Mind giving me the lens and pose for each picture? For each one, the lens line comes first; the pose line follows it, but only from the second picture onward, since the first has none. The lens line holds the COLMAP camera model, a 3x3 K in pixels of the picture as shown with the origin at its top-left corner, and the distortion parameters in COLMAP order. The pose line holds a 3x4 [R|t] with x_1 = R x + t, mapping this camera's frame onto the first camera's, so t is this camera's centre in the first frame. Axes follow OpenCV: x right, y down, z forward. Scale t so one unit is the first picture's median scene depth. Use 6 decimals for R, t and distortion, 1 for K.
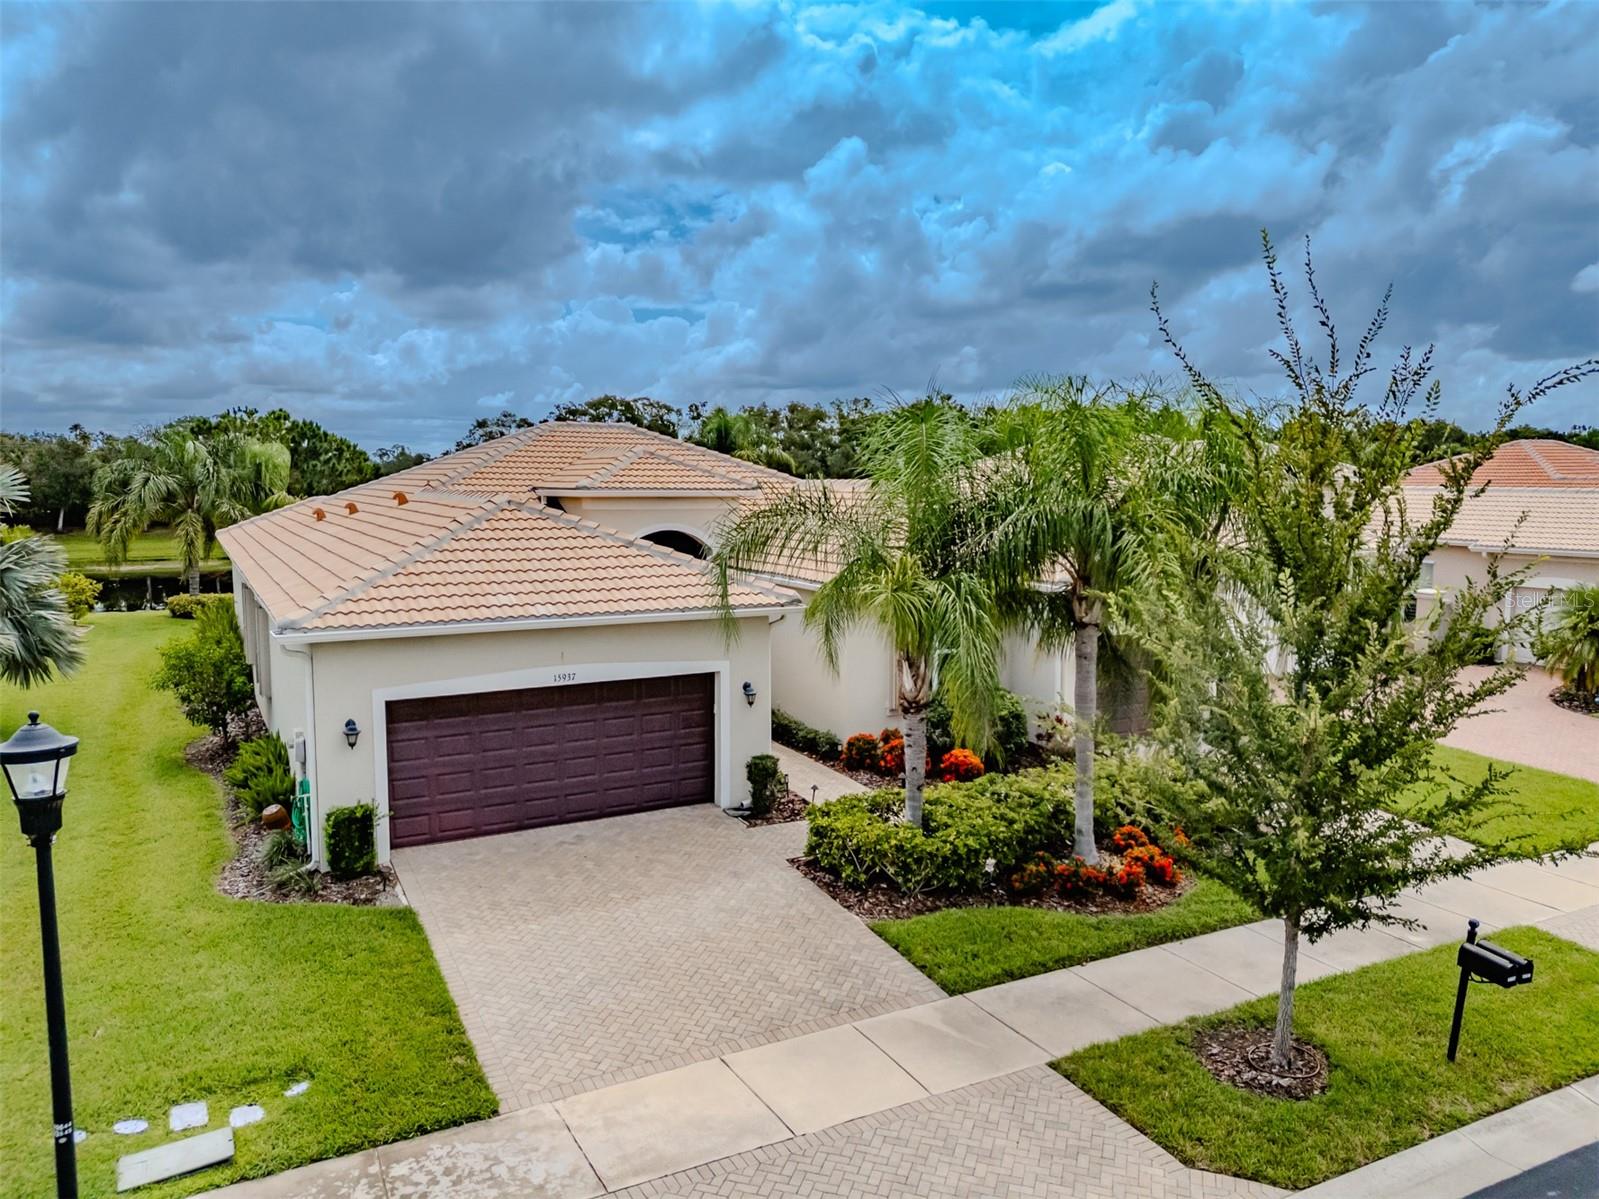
lens RADIAL K [[1179.1, 0, 794.3], [0, 1179.1, 591.4], [0, 0, 1]] dist [0.049579, -0.035331]
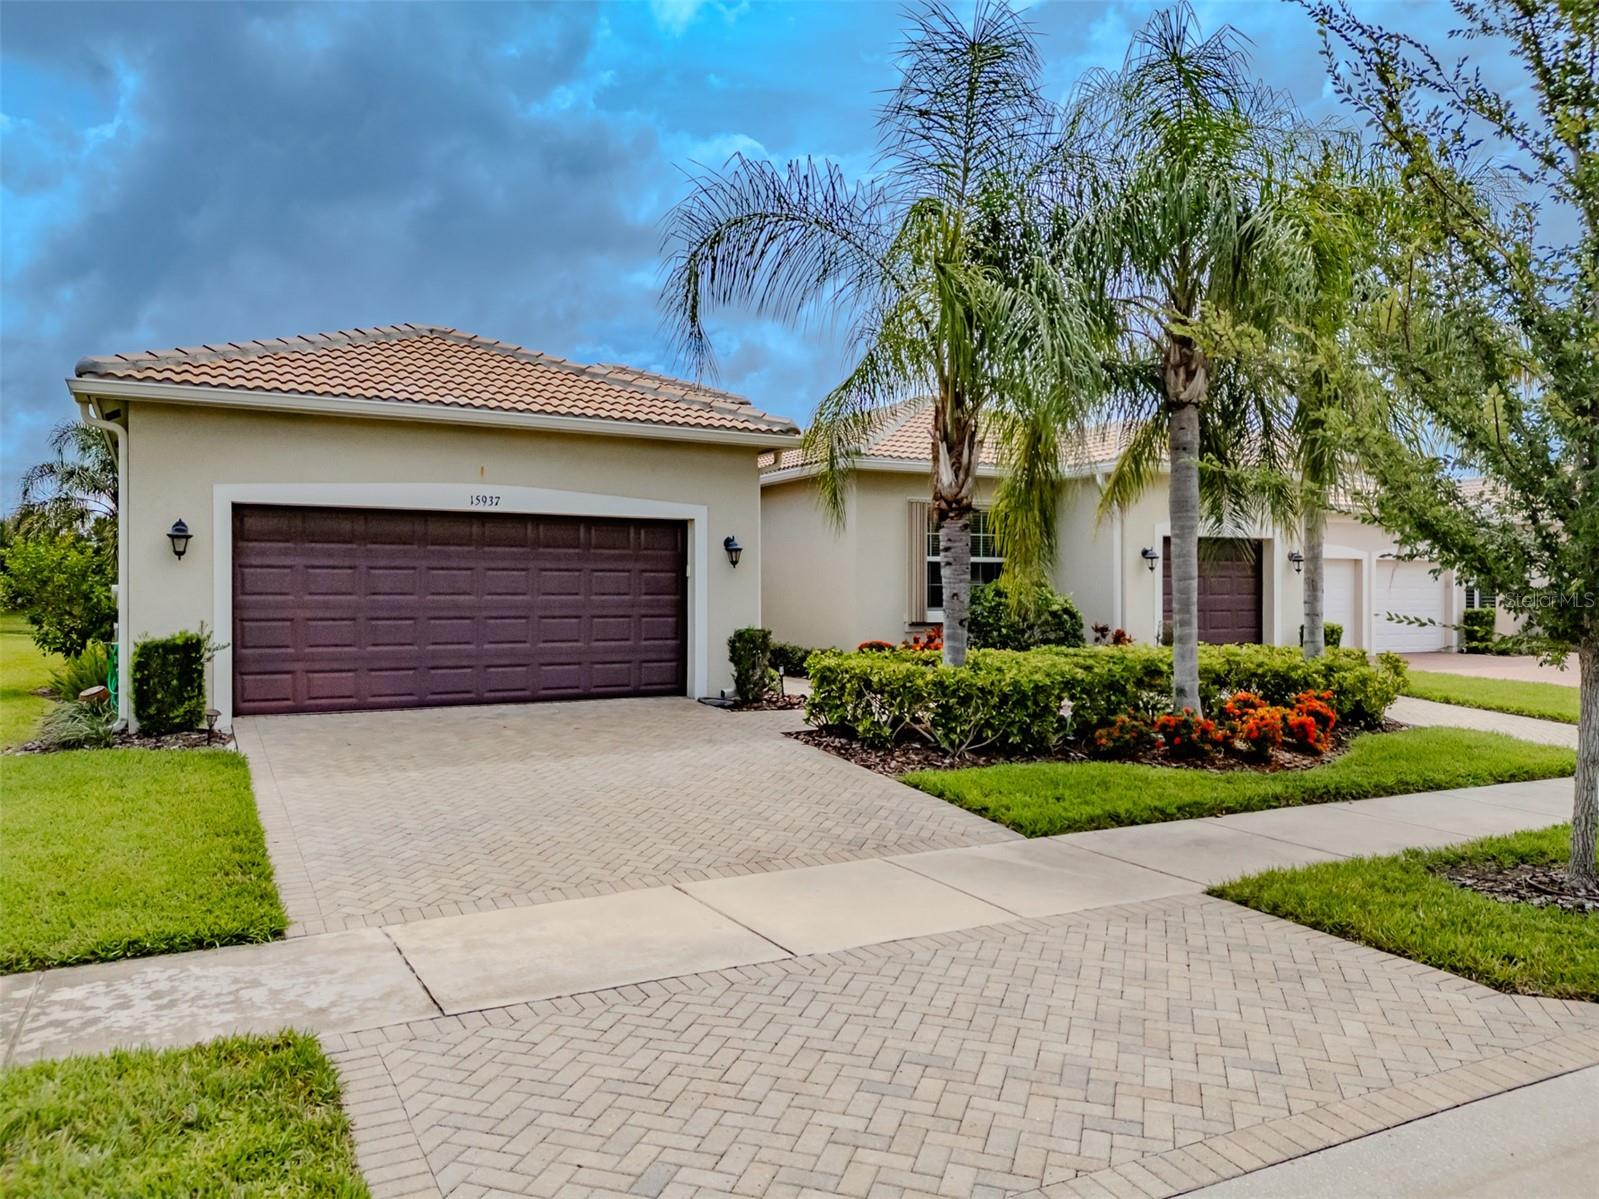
lens RADIAL K [[1179.1, 0, 796.3], [0, 1179.1, 598.0], [0, 0, 1]] dist [0.049579, -0.035331]
pose [[0.999979, -0.000269, 0.006498, -0.001805], [0.000909, 0.995109, -0.098777, 0.231512], [-0.006440, 0.098781, 0.995088, 0.282434]]
